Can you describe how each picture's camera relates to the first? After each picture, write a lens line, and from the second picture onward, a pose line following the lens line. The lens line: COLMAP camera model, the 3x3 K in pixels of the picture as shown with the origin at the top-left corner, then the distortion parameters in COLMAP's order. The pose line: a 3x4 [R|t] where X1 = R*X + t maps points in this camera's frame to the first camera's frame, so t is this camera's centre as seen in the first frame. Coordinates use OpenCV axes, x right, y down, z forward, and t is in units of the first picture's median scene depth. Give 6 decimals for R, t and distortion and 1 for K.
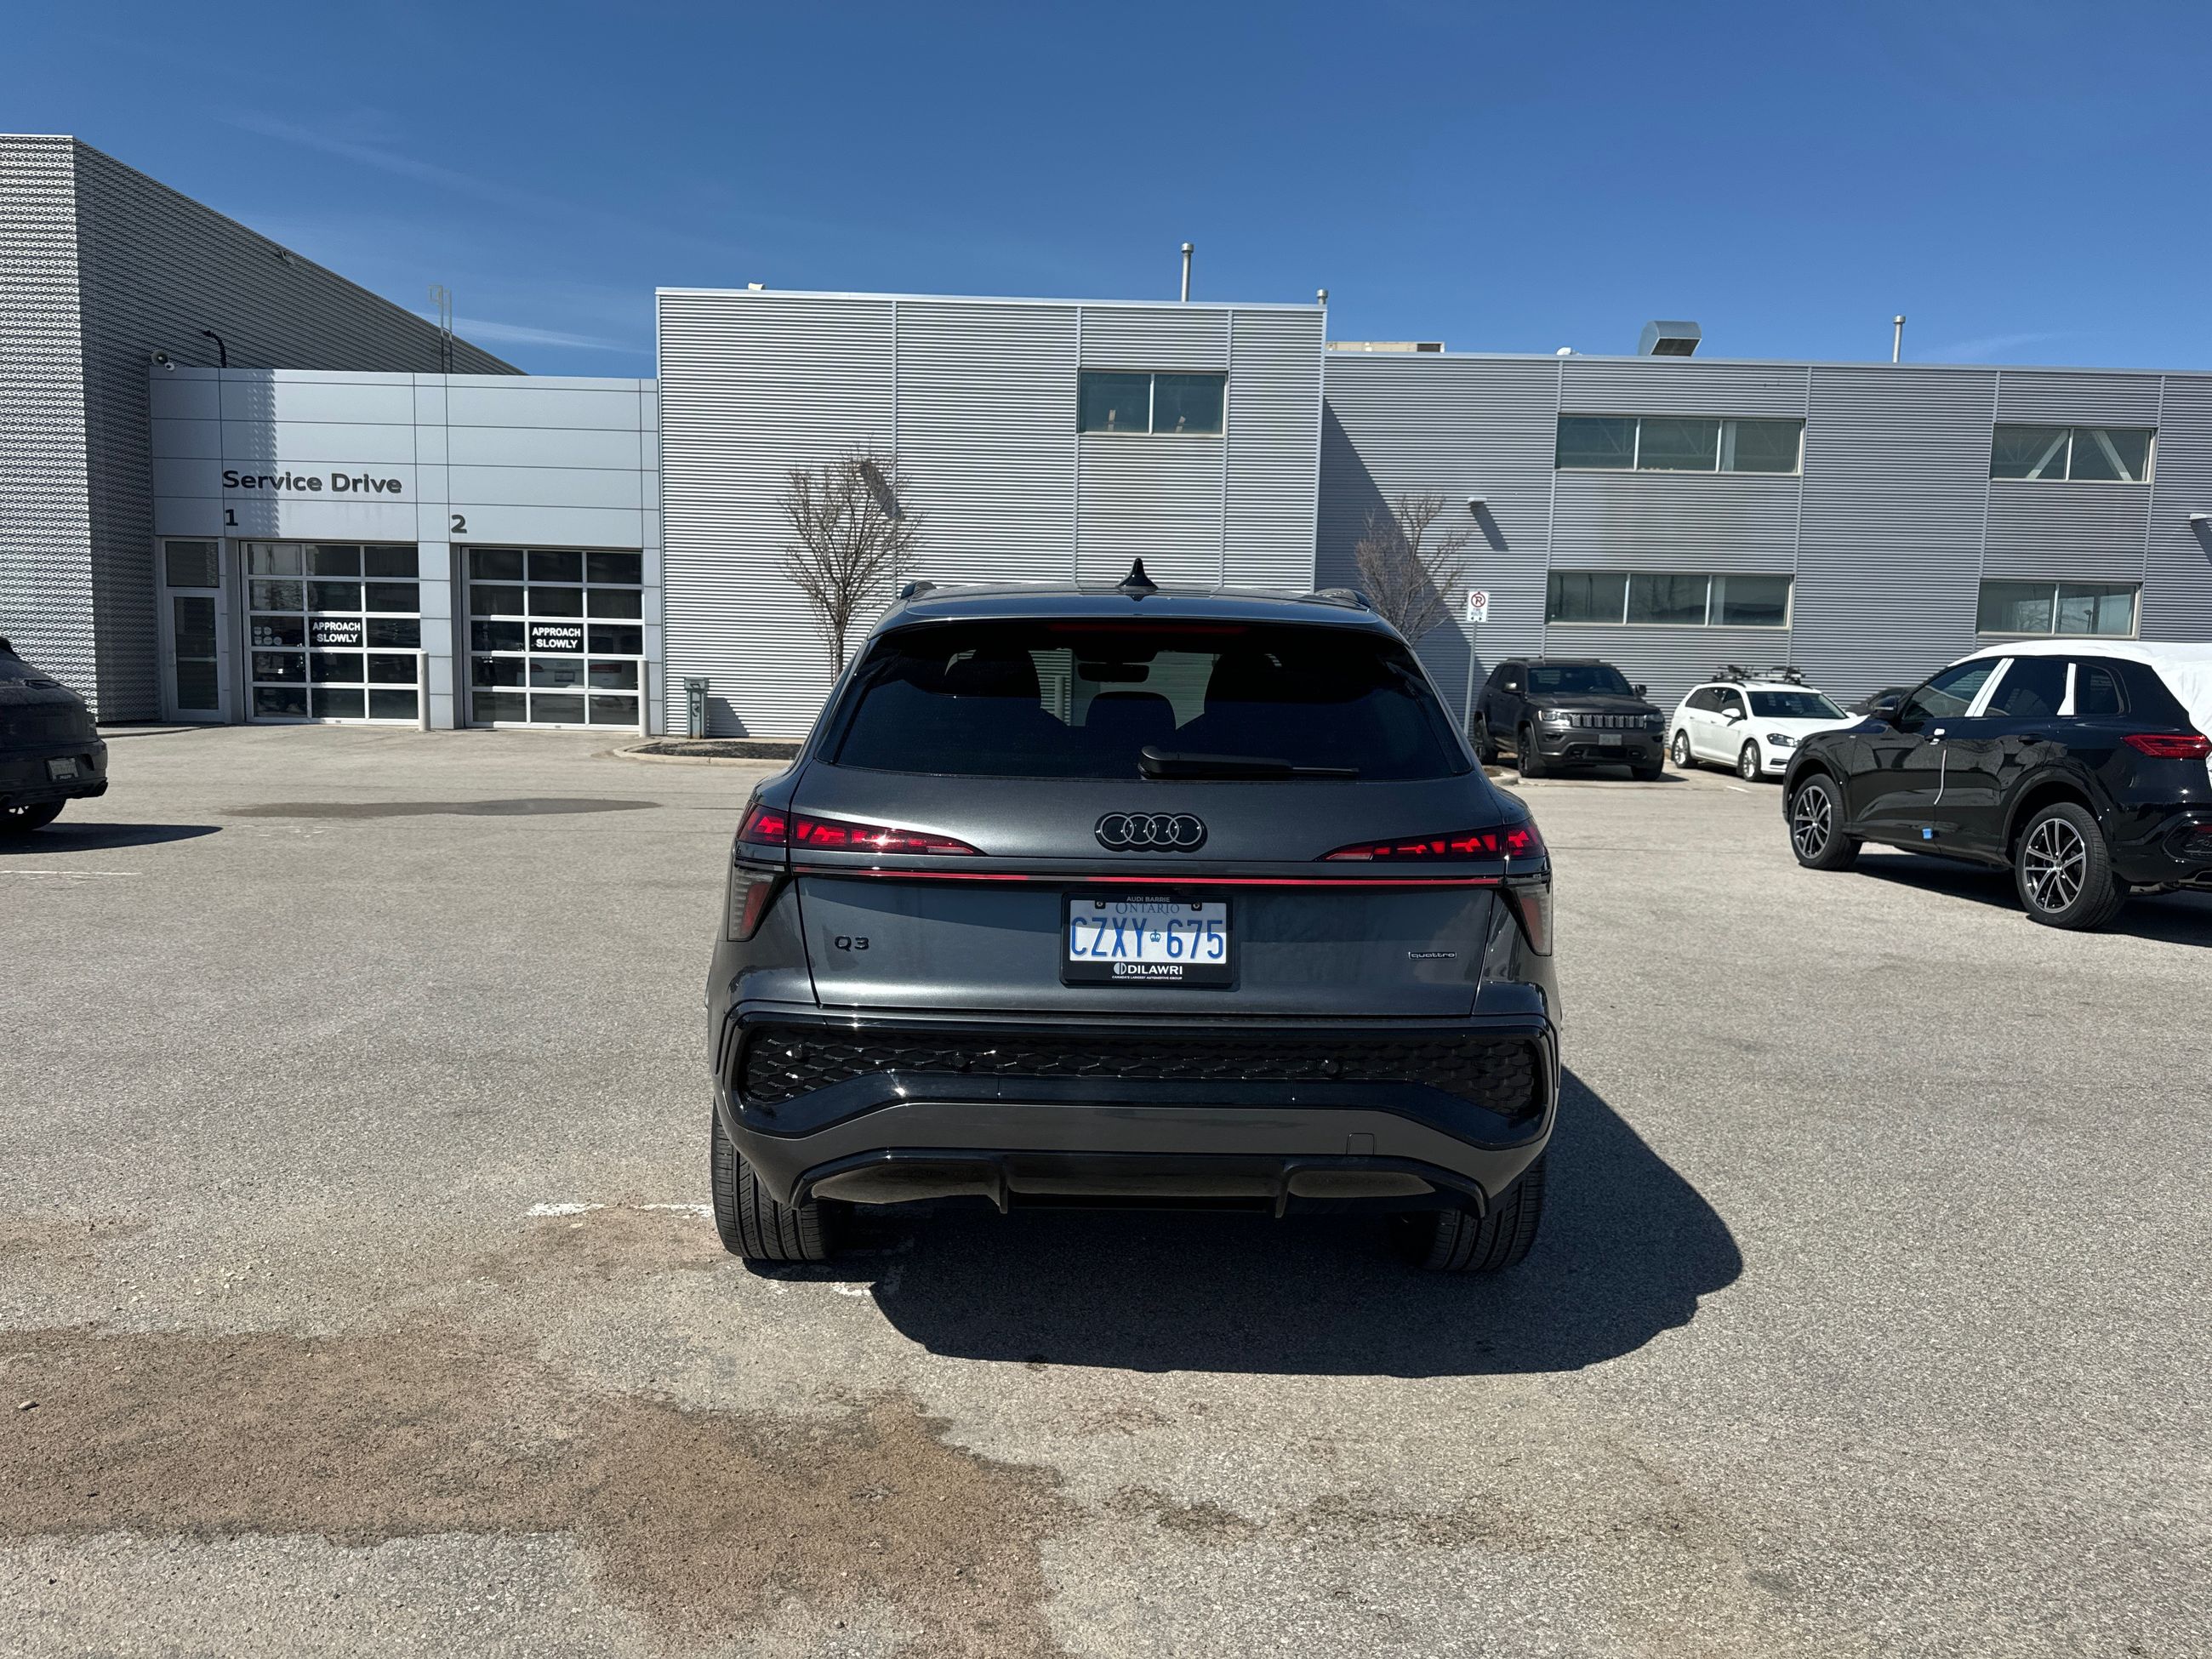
lens RADIAL K [[1554.8, 0, 1097.1], [0, 1554.8, 831.2], [0, 0, 1]] dist [0.073062, -0.104334]
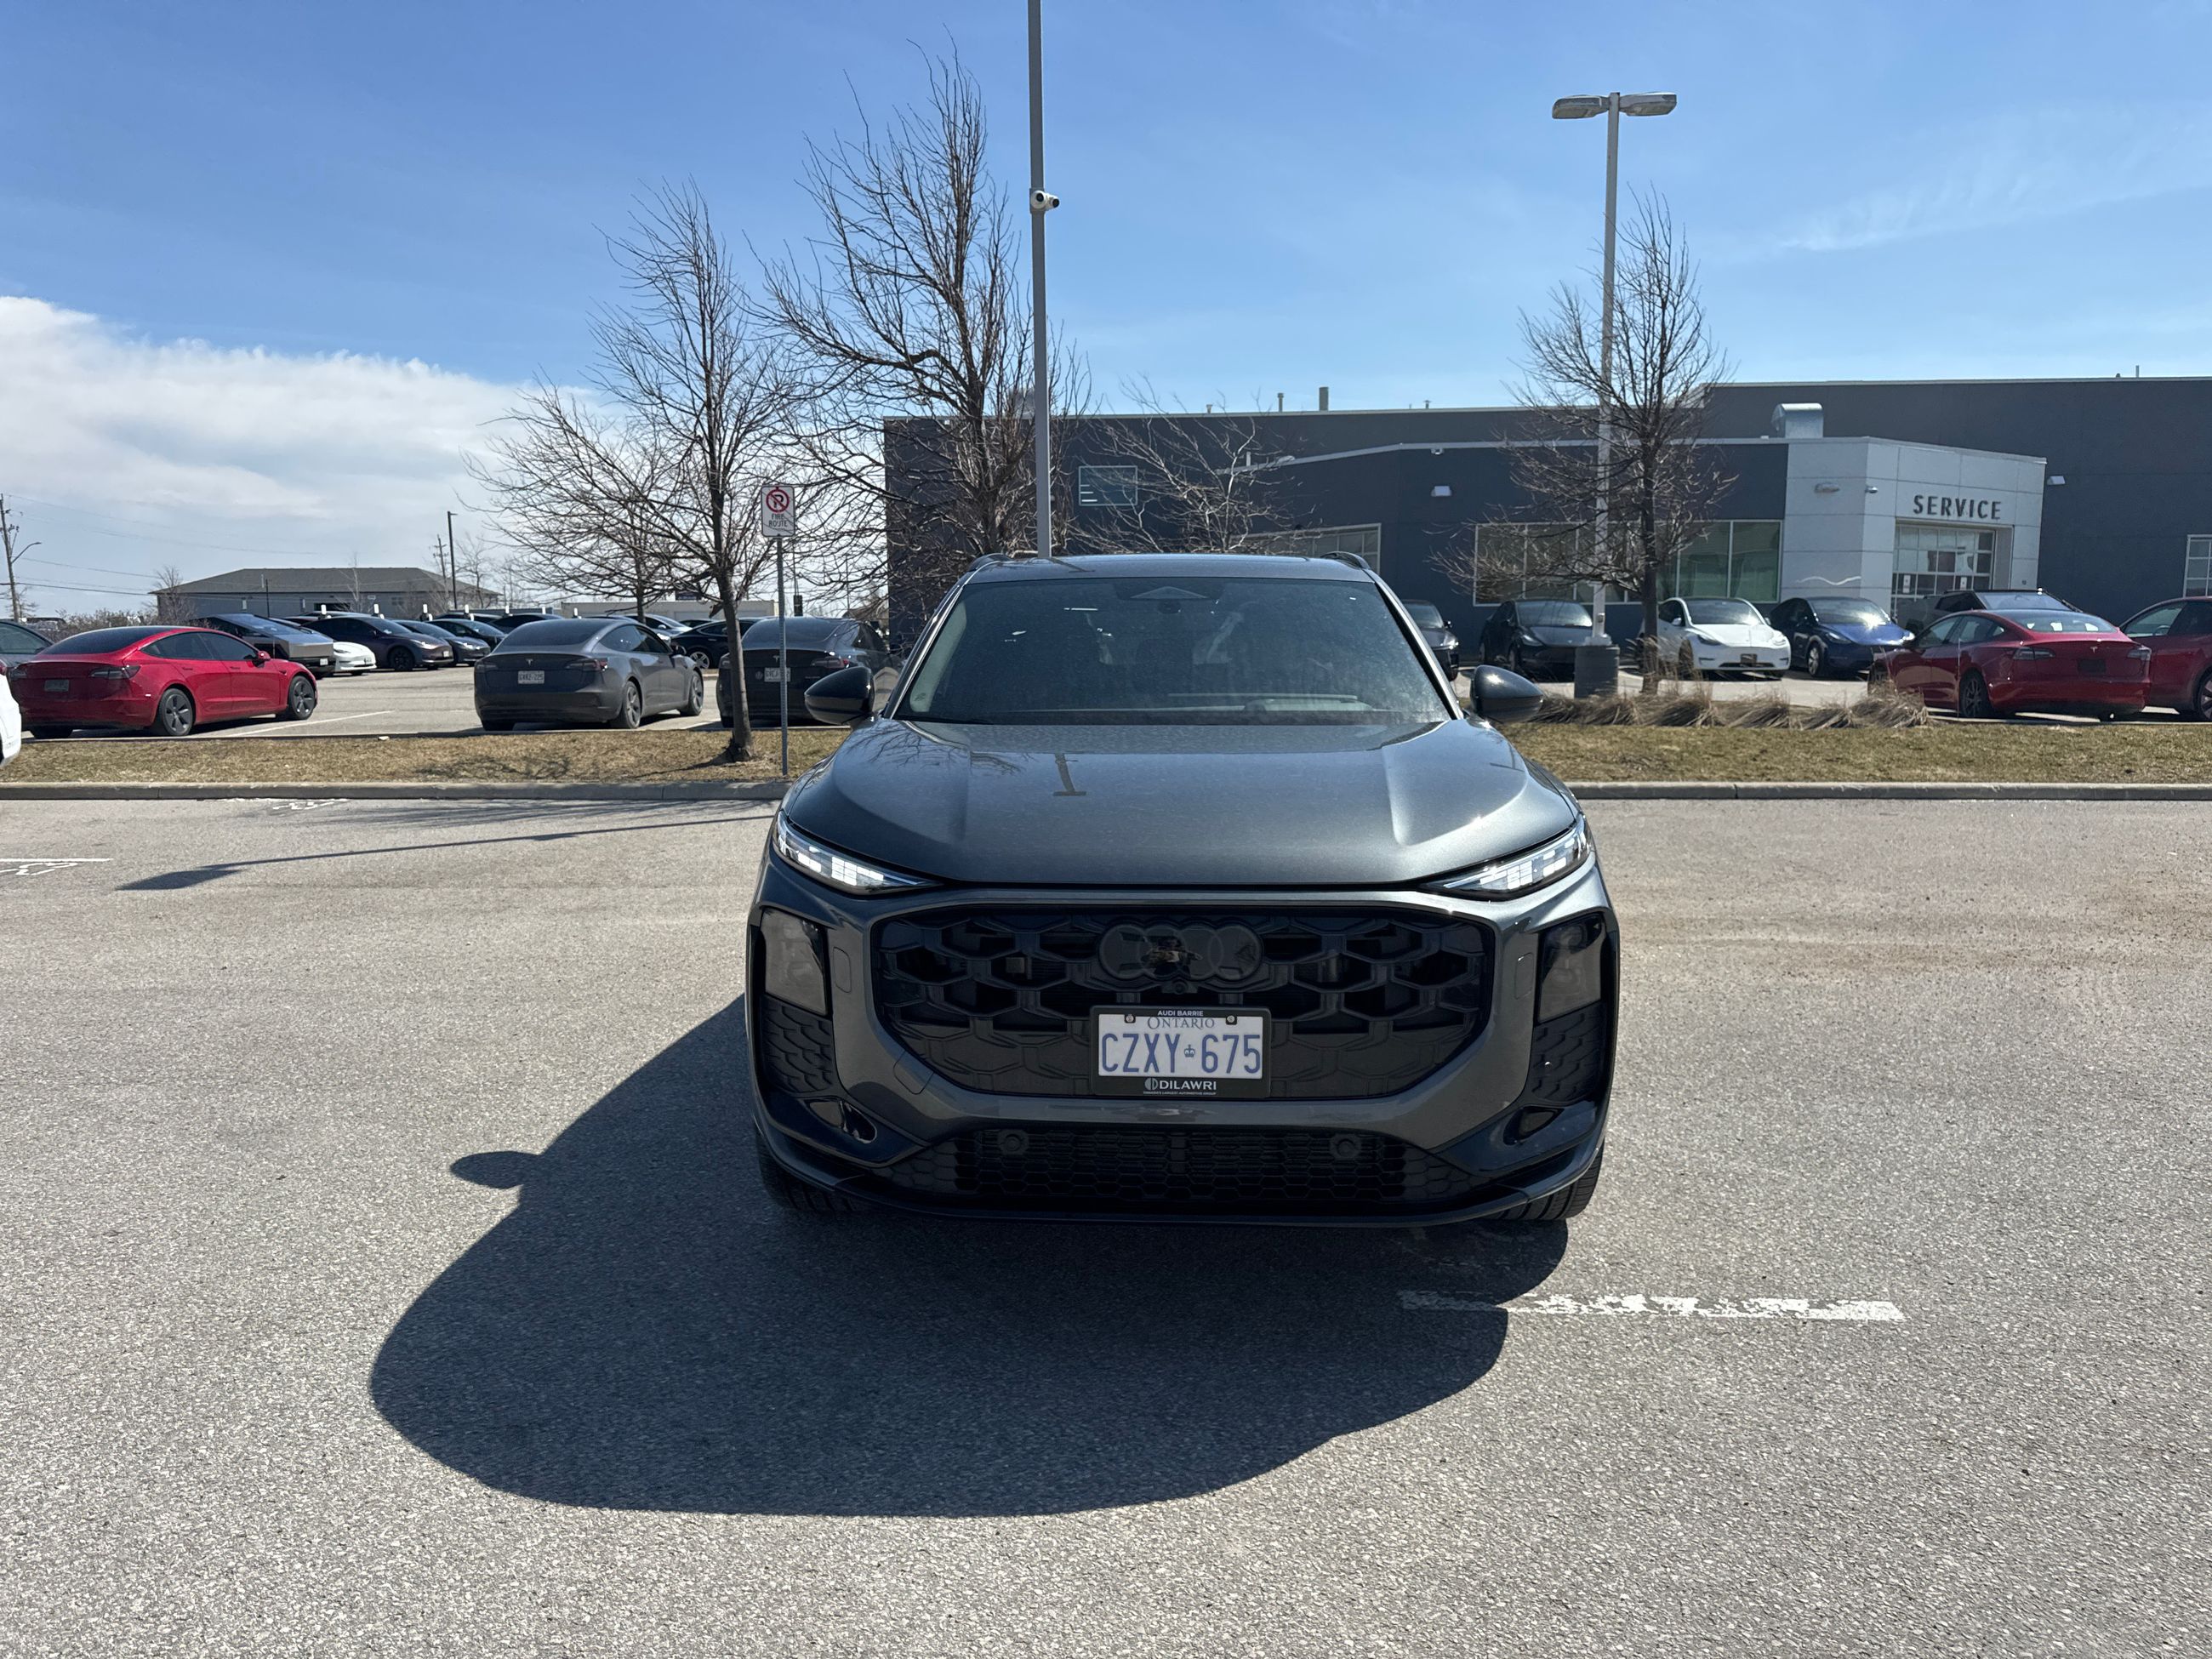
lens RADIAL K [[1554.8, 0, 1097.1], [0, 1554.8, 831.2], [0, 0, 1]] dist [0.073062, -0.104334]
pose [[-0.998898, -0.023680, 0.040516, 0.003719], [-0.013994, 0.974382, 0.224465, -0.042579], [-0.044793, 0.223651, -0.973640, 0.439032]]
